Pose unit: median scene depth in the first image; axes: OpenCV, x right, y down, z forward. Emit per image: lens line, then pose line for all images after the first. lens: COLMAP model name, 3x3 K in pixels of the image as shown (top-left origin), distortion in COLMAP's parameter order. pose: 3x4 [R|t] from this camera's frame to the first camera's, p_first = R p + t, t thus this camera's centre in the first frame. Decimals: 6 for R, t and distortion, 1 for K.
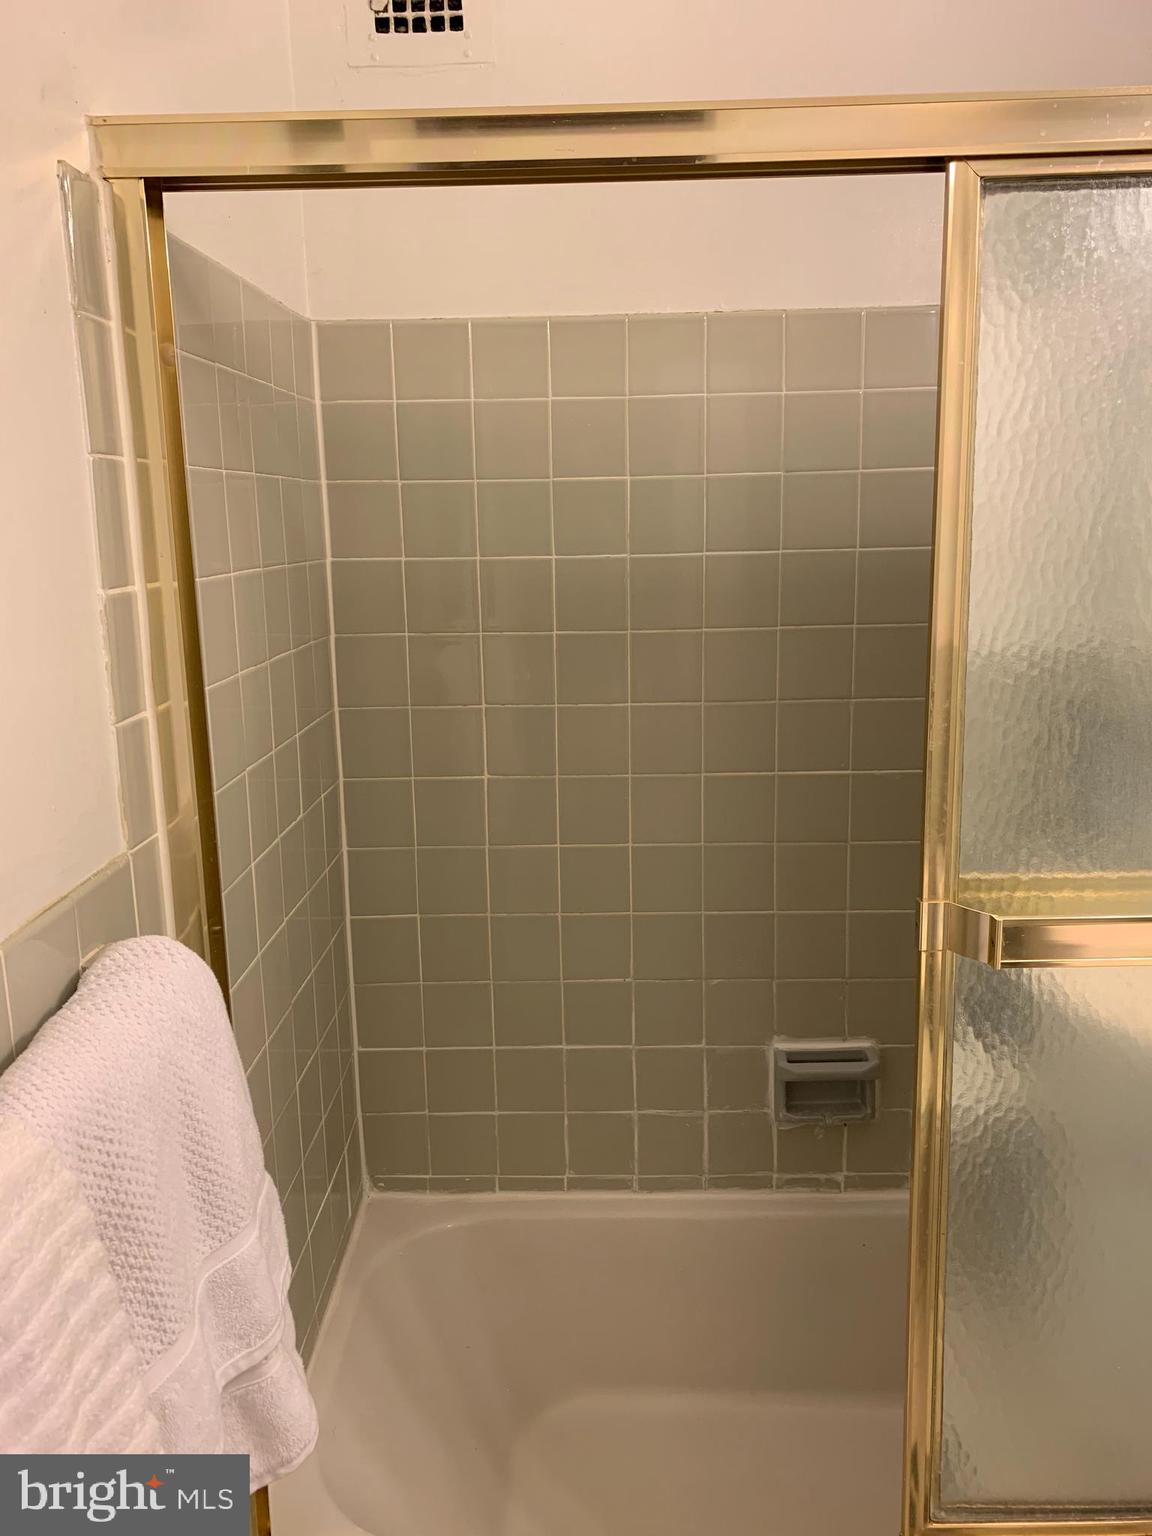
lens RADIAL K [[1161.0, 0, 604.6], [0, 1161.0, 716.5], [0, 0, 1]] dist [0.061076, 0.004229]
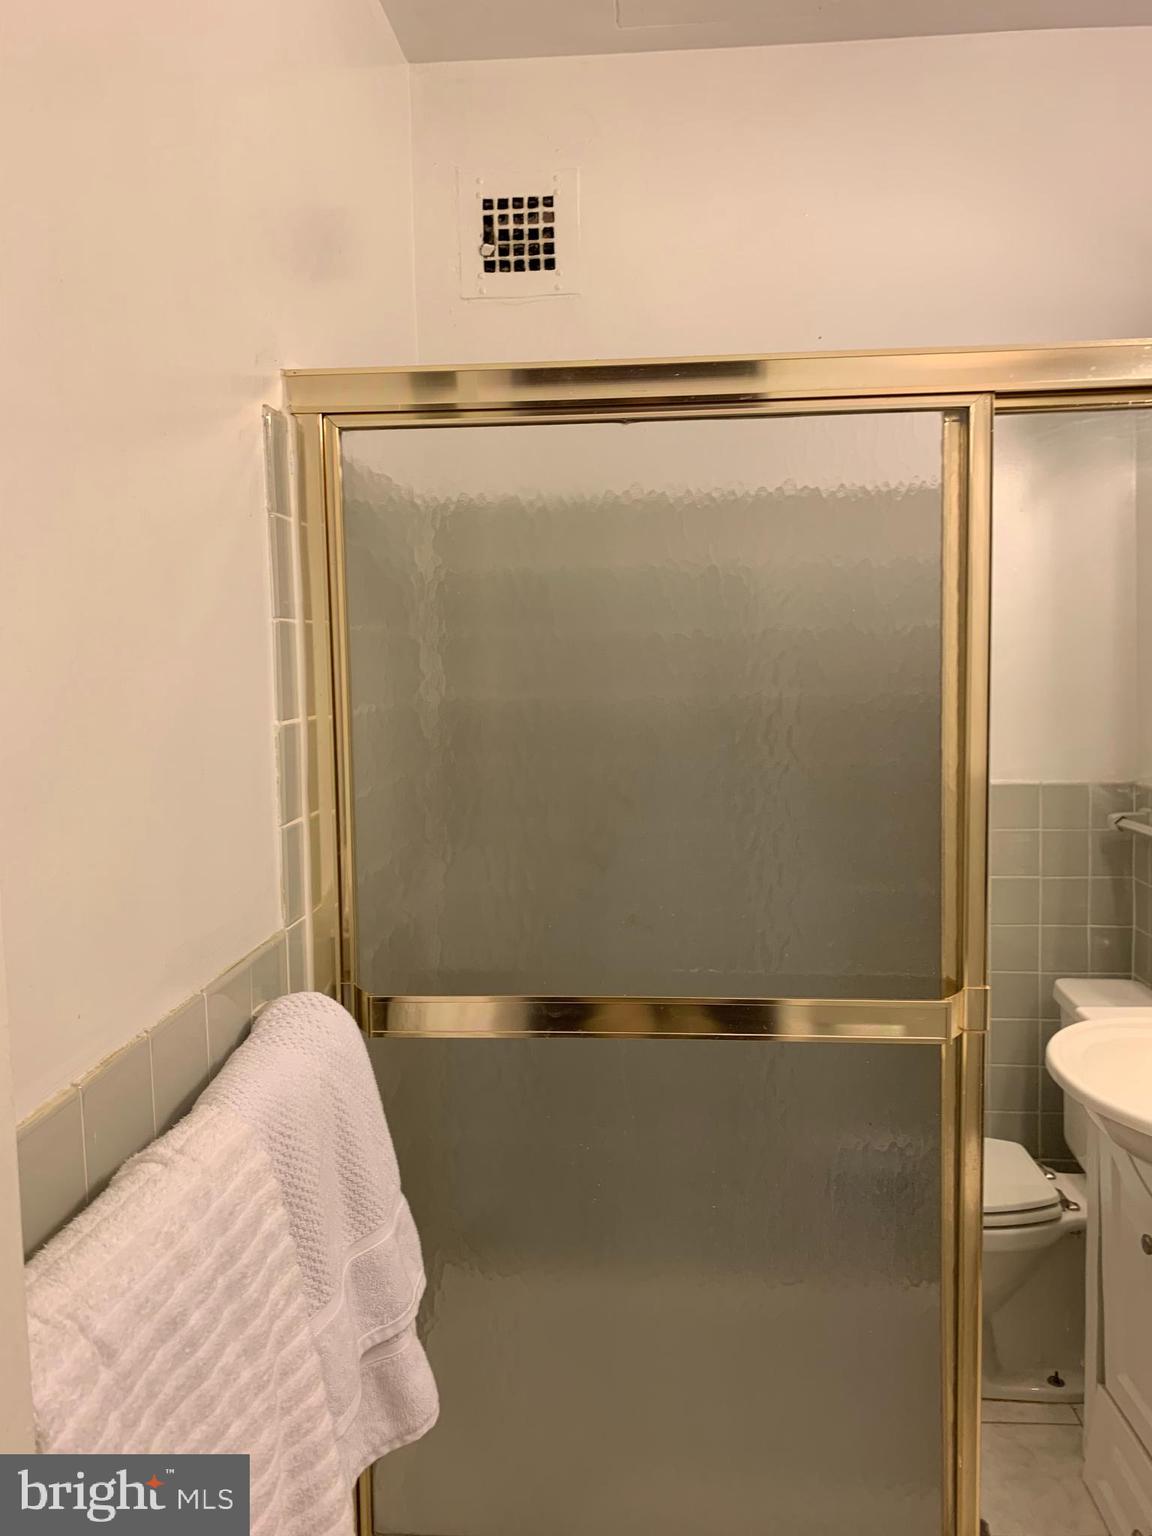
lens RADIAL K [[1187.6, 0, 585.2], [0, 1187.6, 749.2], [0, 0, 1]] dist [0.061258, -0.084300]
pose [[0.997695, 0.008811, -0.067282, -0.001546], [-0.014635, 0.996138, -0.086568, 0.031476], [0.066260, 0.087353, 0.993971, -0.278536]]
